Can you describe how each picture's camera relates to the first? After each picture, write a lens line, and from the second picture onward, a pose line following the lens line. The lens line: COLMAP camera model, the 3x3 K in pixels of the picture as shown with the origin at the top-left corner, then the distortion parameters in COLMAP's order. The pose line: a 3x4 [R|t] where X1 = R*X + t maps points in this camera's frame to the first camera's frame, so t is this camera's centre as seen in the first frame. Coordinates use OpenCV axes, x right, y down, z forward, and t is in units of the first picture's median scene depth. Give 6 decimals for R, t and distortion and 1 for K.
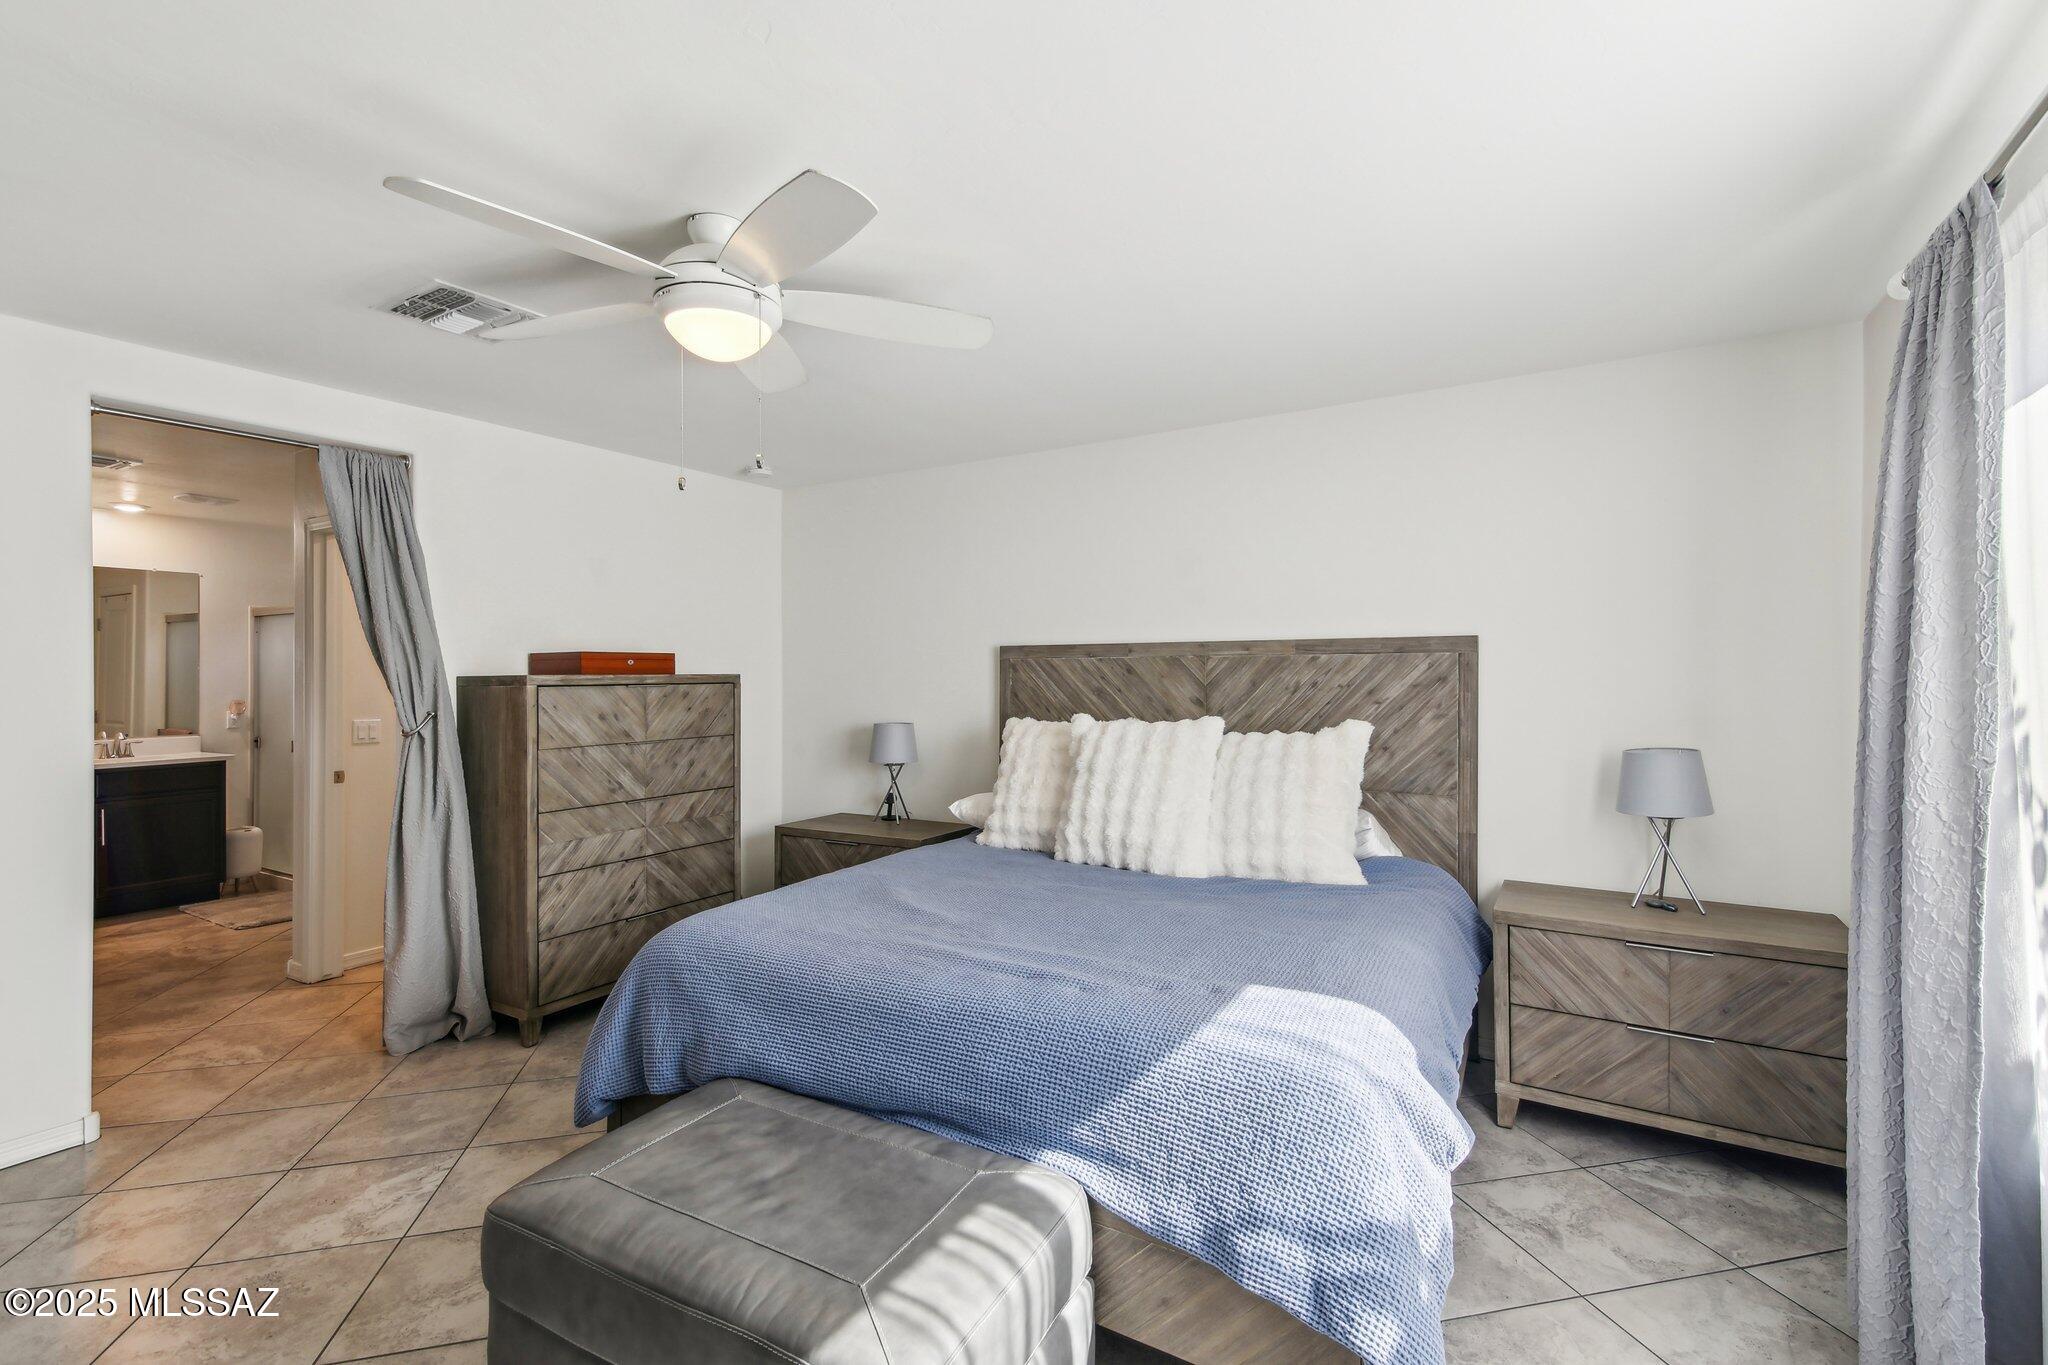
lens RADIAL K [[920.3, 0, 1009.0], [0, 920.3, 666.4], [0, 0, 1]] dist [0.011741, -0.000469]
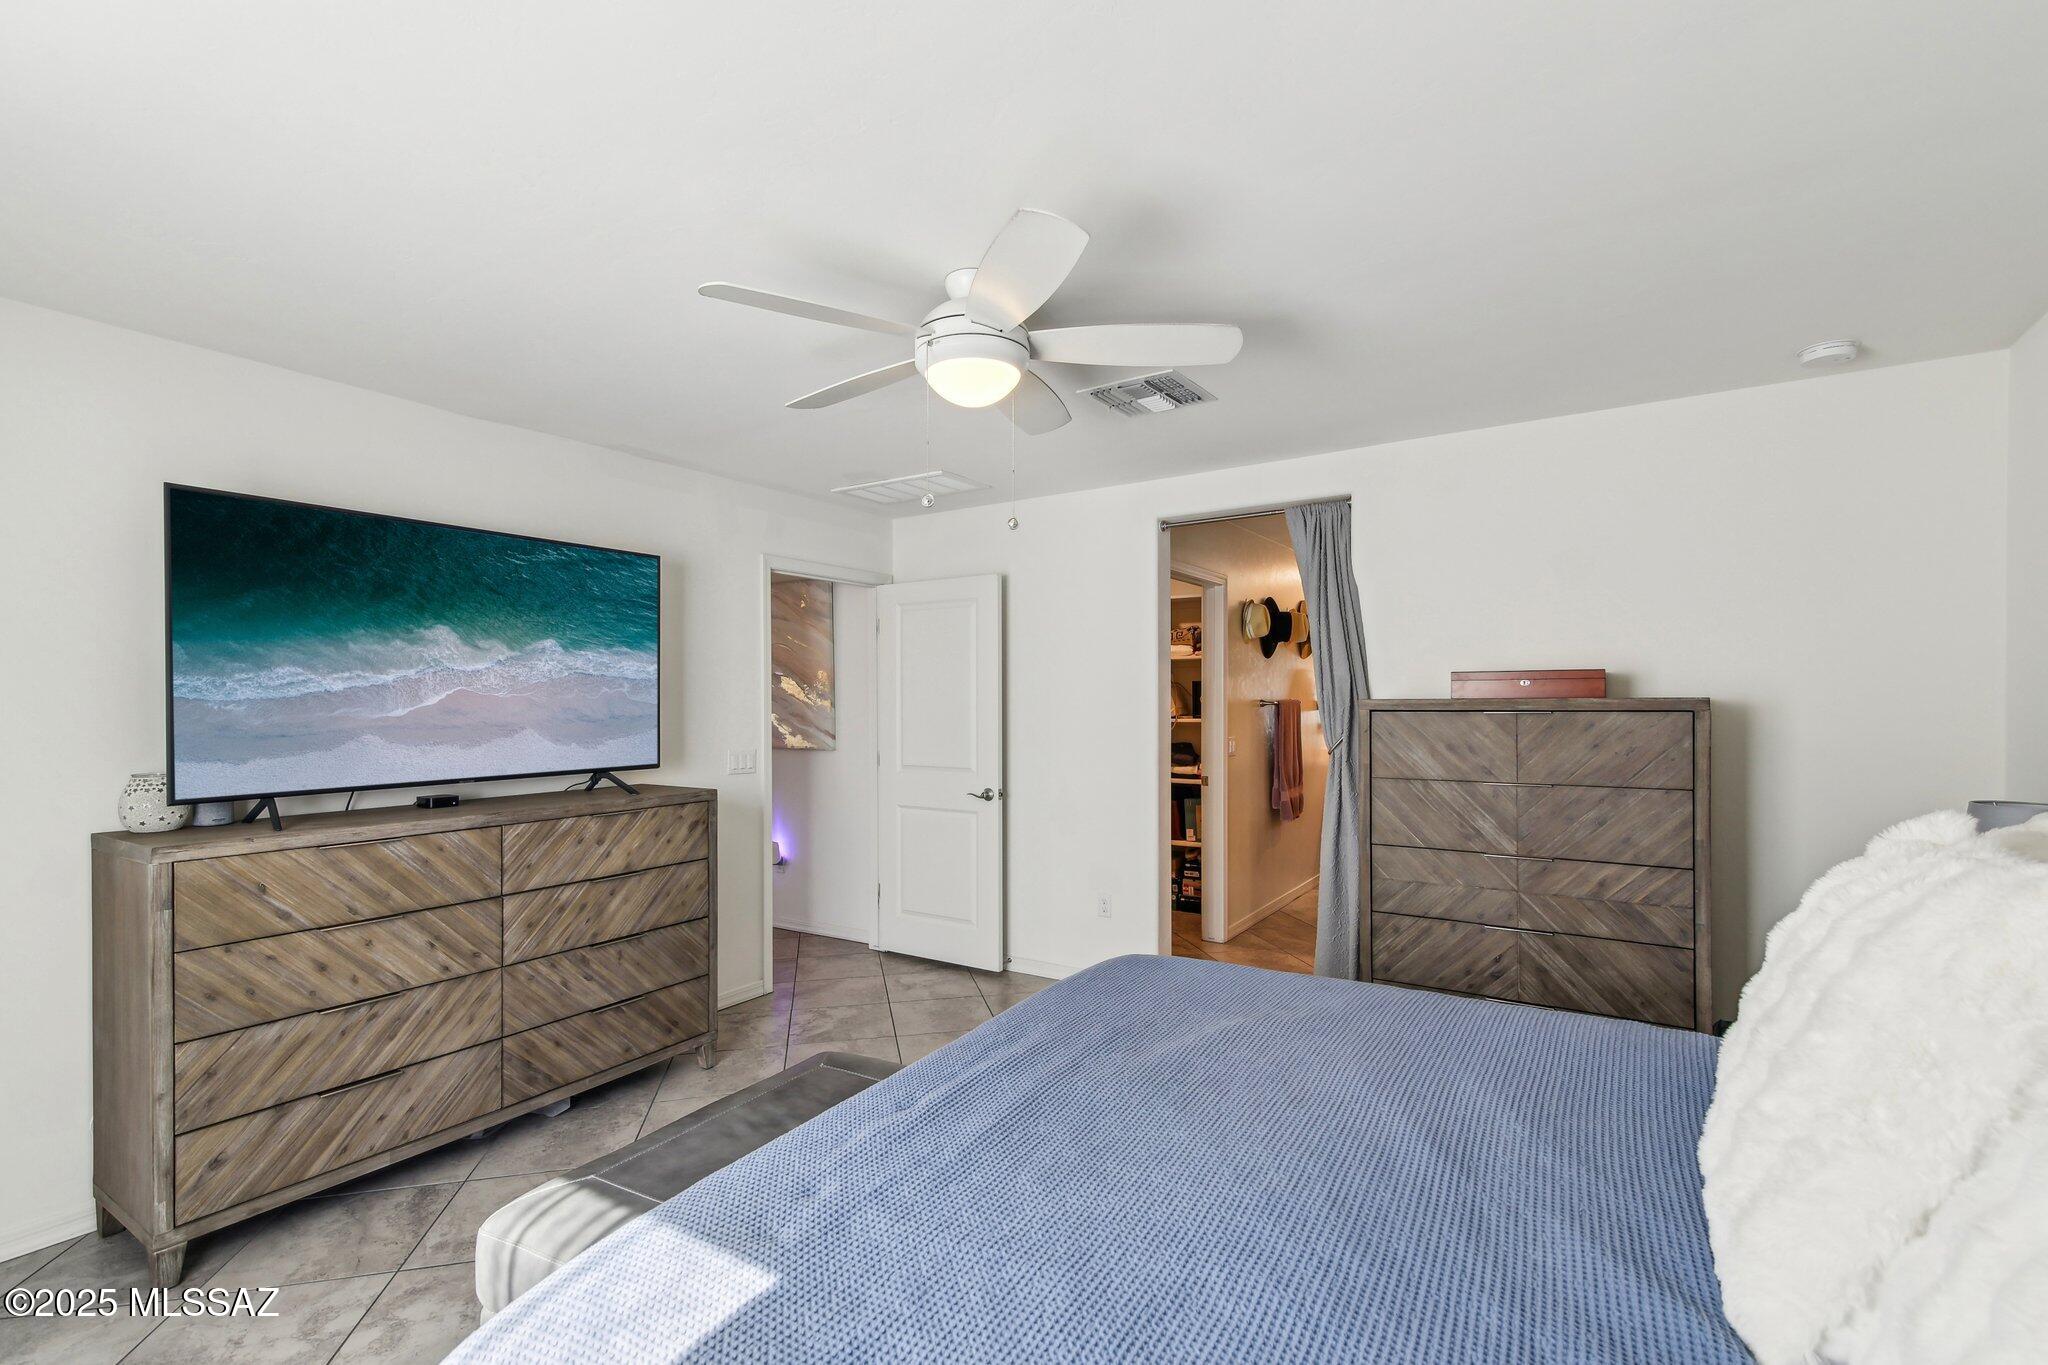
lens RADIAL K [[920.3, 0, 1019.3], [0, 920.3, 682.1], [0, 0, 1]] dist [0.011741, -0.000469]
pose [[-0.013010, -0.017989, -0.999754, 0.430477], [0.008336, 0.999801, -0.018098, 0.005507], [0.999881, -0.008569, -0.012858, 0.616849]]
